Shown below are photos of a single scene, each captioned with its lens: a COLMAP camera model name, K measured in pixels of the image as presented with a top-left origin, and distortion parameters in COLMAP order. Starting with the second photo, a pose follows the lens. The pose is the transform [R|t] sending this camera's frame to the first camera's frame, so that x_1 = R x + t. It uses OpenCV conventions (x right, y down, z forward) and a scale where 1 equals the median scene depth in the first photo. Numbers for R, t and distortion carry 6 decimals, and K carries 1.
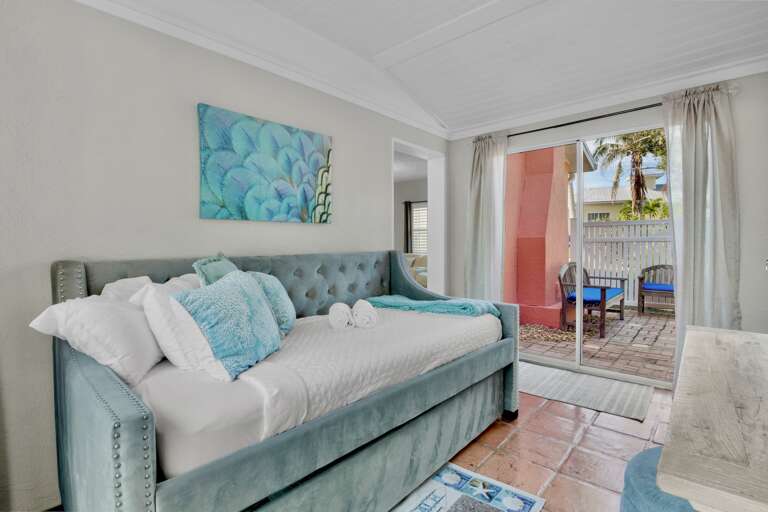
lens RADIAL K [[388.6, 0, 381.3], [0, 388.6, 256.1], [0, 0, 1]] dist [-0.023818, 0.000845]
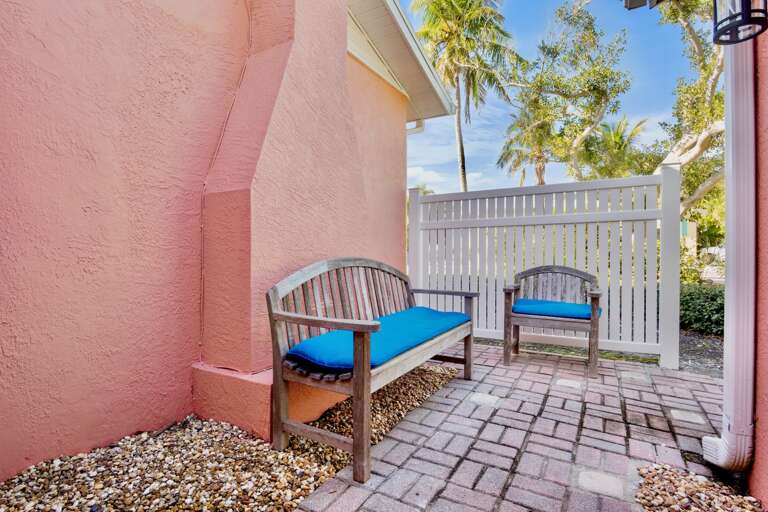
lens RADIAL K [[388.6, 0, 382.3], [0, 388.6, 253.3], [0, 0, 1]] dist [-0.023818, 0.000845]
pose [[0.982442, 0.004844, 0.186507, 0.429078], [0.000814, 0.999542, -0.030252, 0.023384], [-0.186568, 0.029873, 0.981988, 0.540717]]
